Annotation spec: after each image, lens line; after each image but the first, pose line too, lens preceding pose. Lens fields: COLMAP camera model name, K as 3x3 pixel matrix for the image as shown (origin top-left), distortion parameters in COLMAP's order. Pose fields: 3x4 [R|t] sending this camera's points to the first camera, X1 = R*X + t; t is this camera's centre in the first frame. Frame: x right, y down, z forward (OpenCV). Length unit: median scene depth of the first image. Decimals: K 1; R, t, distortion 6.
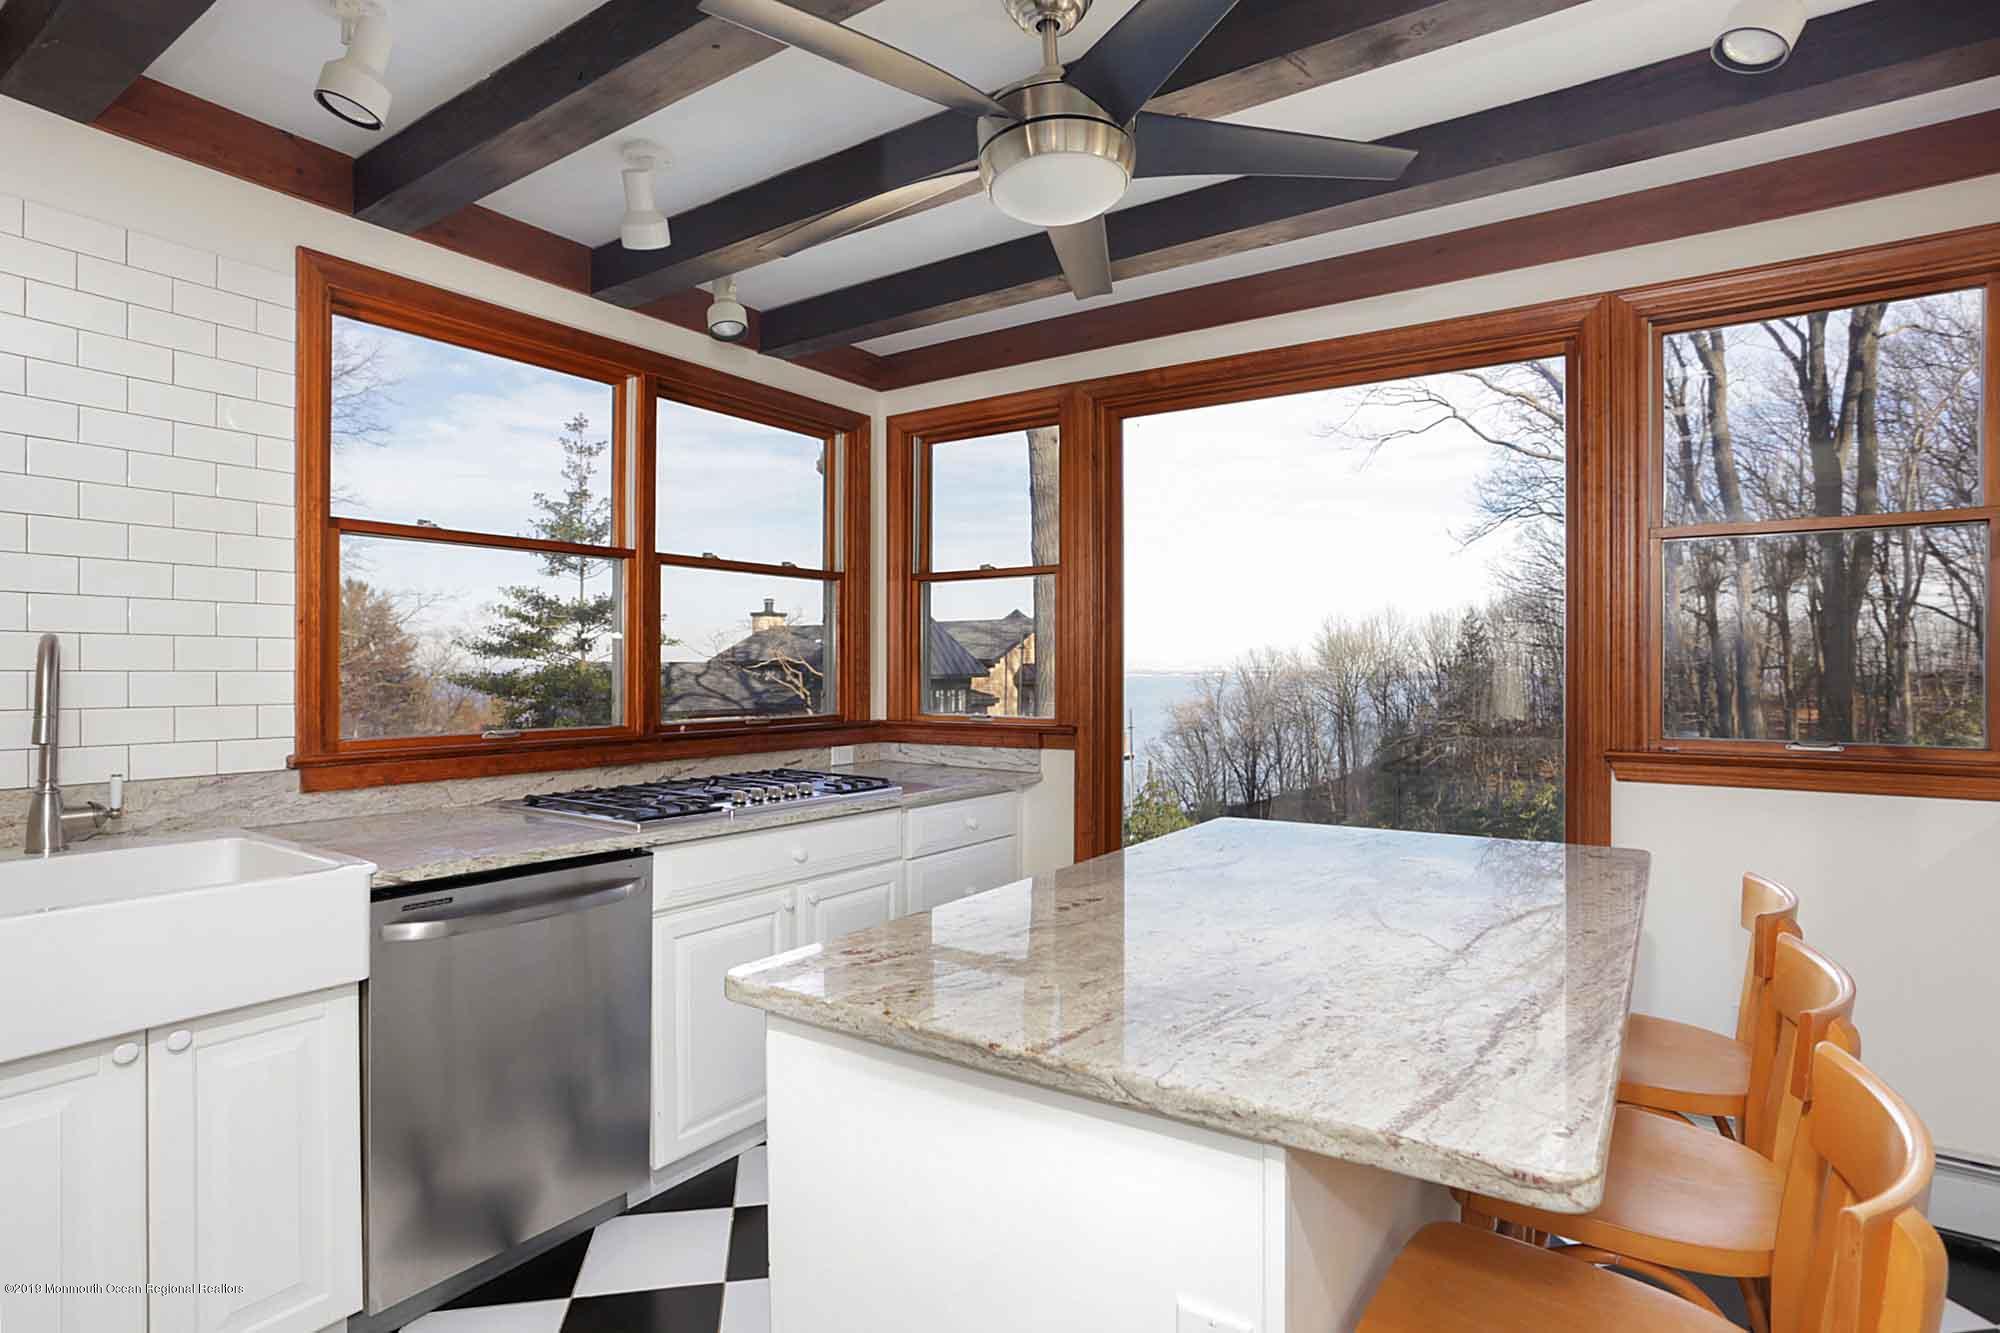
lens RADIAL K [[996.6, 0, 957.2], [0, 996.6, 670.4], [0, 0, 1]] dist [-0.045928, 0.027740]
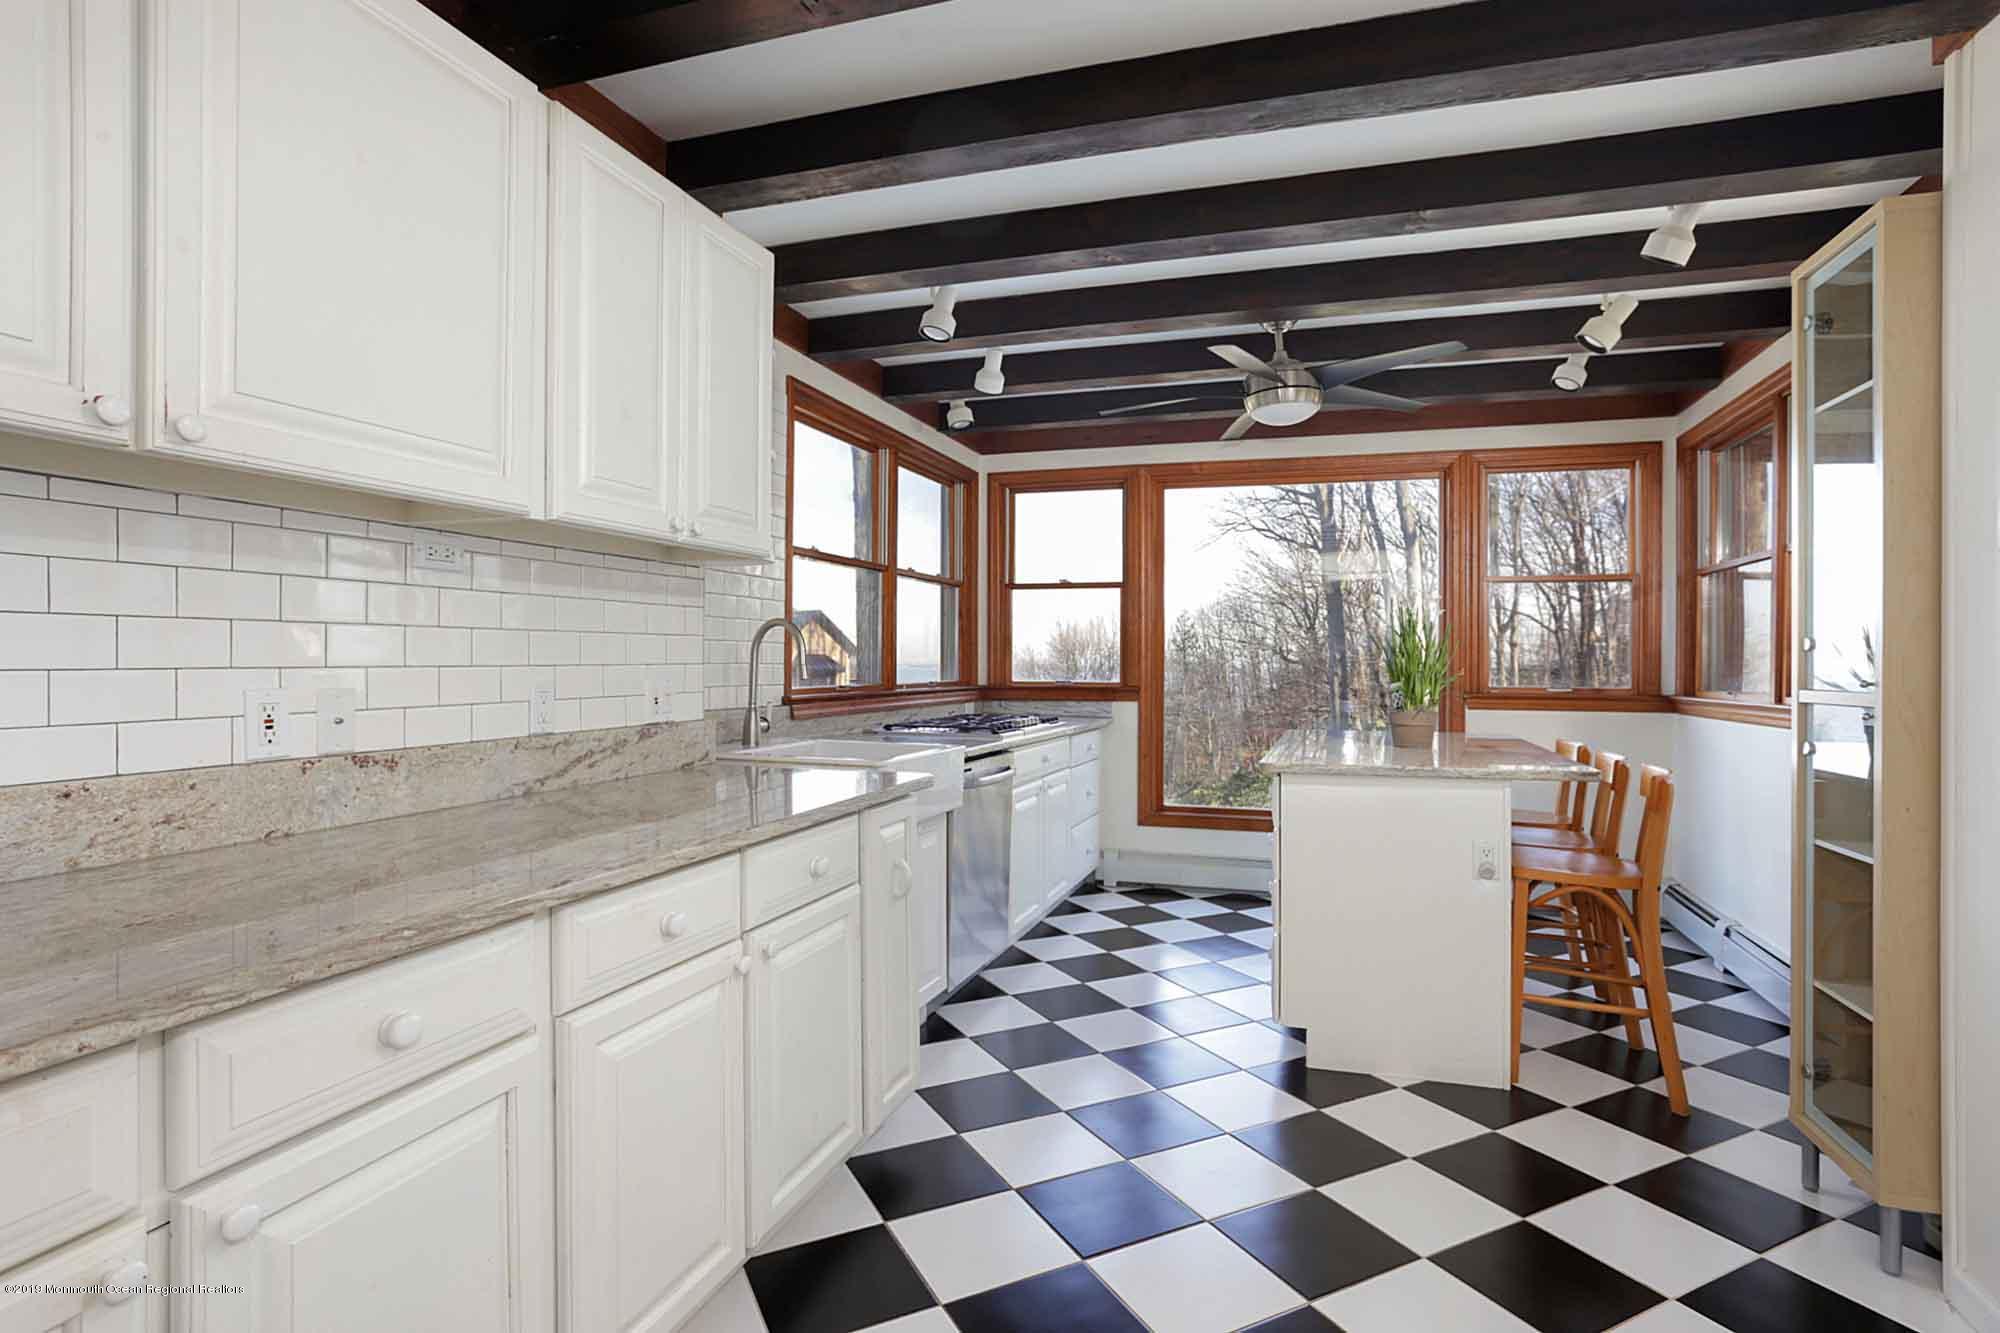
lens RADIAL K [[1046.1, 0, 913.5], [0, 1046.1, 656.7], [0, 0, 1]] dist [-0.001055, 0.000019]
pose [[0.963740, 0.007857, 0.266727, -0.722527], [-0.005855, 0.999948, -0.008299, 0.027566], [-0.266779, 0.006436, 0.963736, -0.532147]]
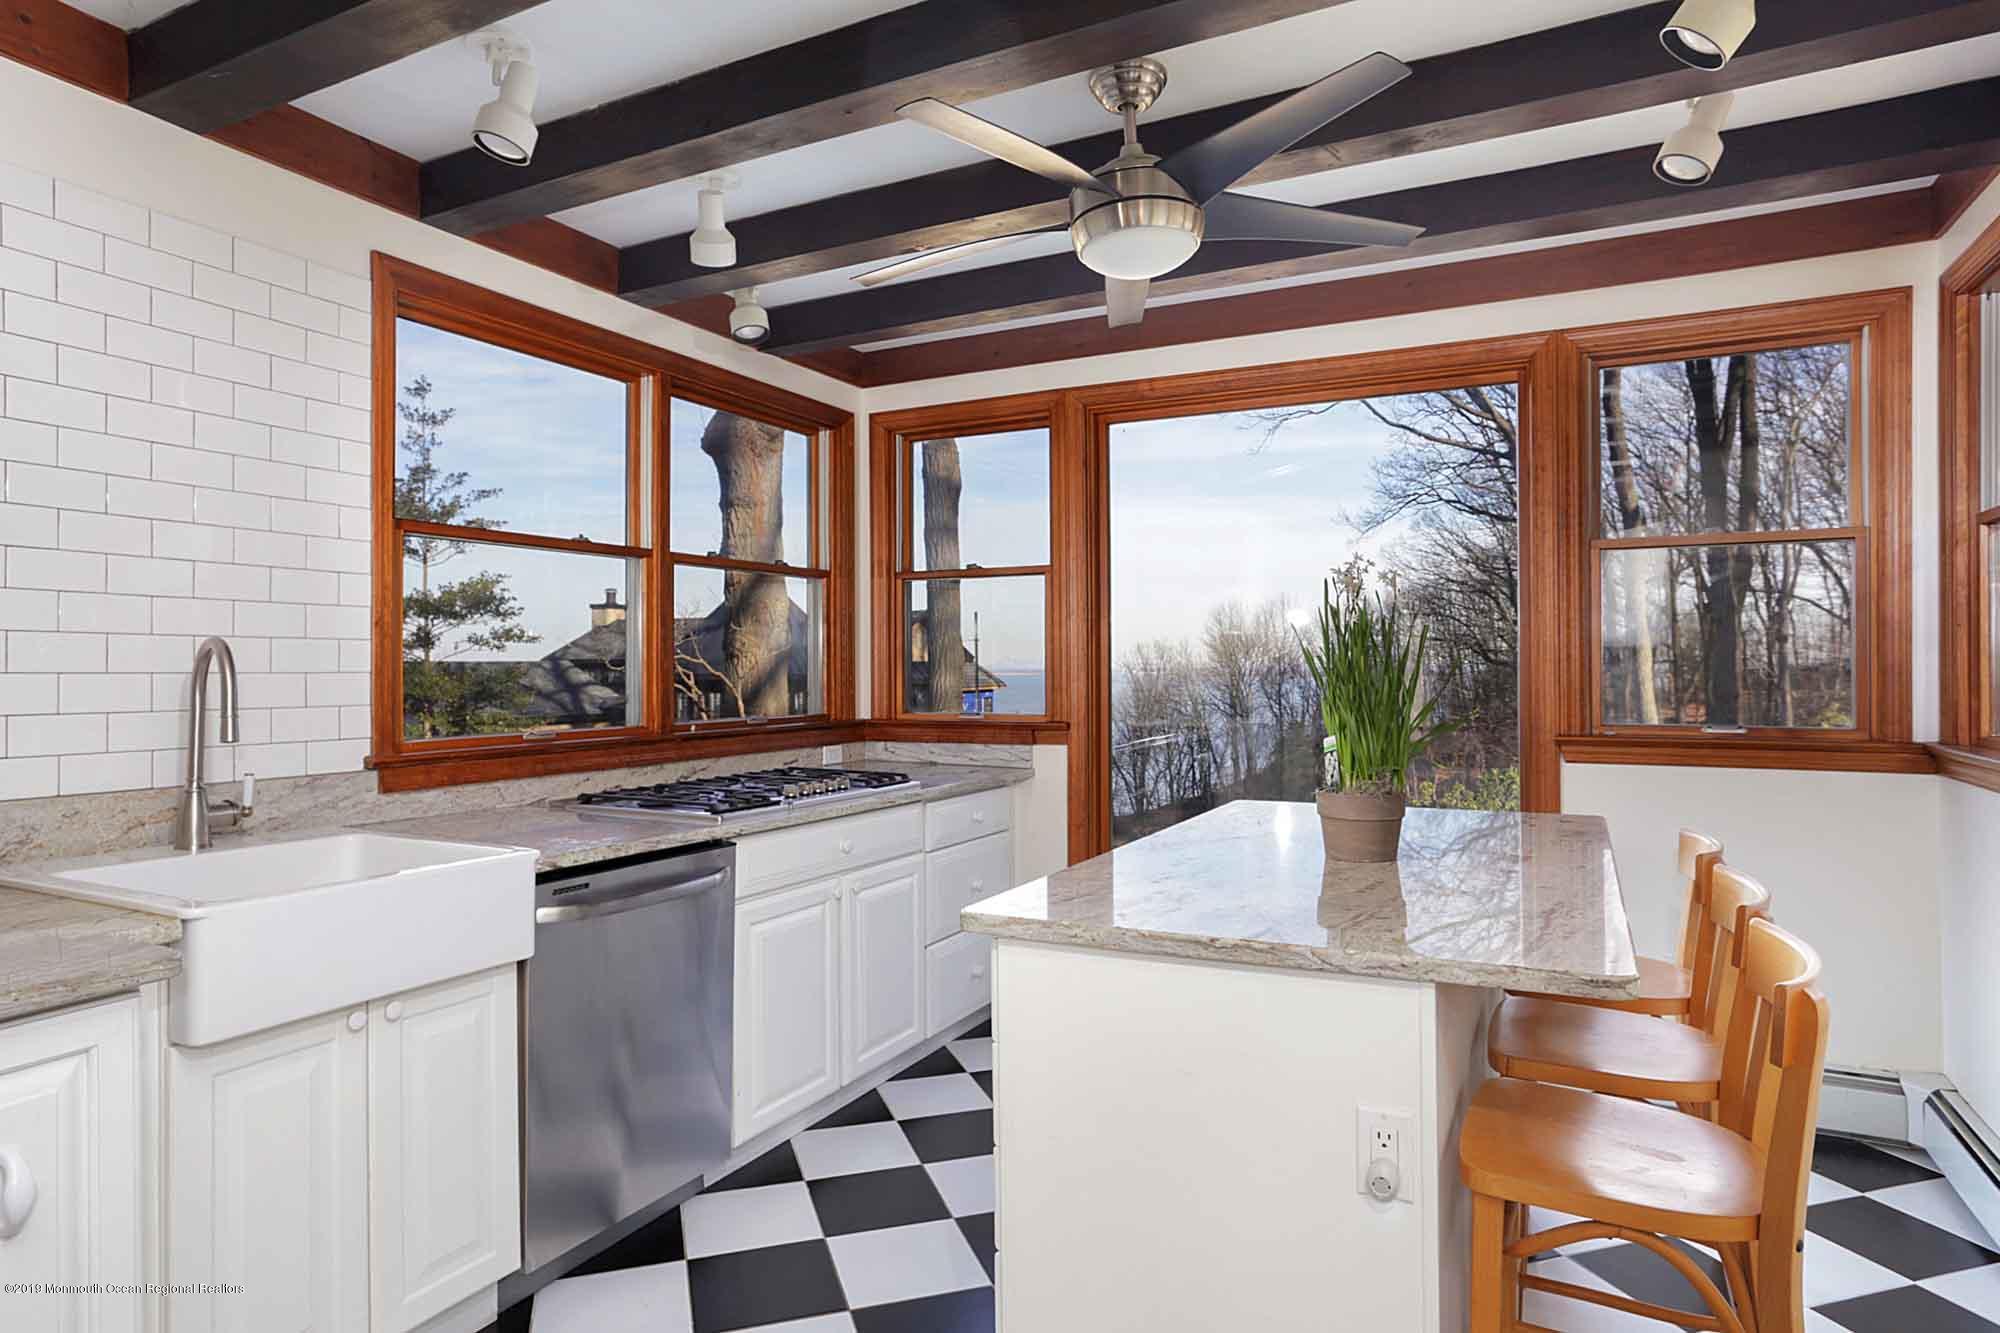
lens RADIAL K [[1134.5, 0, 961.7], [0, 1134.5, 663.8], [0, 0, 1]] dist [-0.046007, 0.050845]
pose [[0.990553, -0.004747, 0.137052, -0.171133], [0.005362, 0.999977, -0.004117, -0.000095], [-0.137029, 0.004813, 0.990555, -0.166261]]
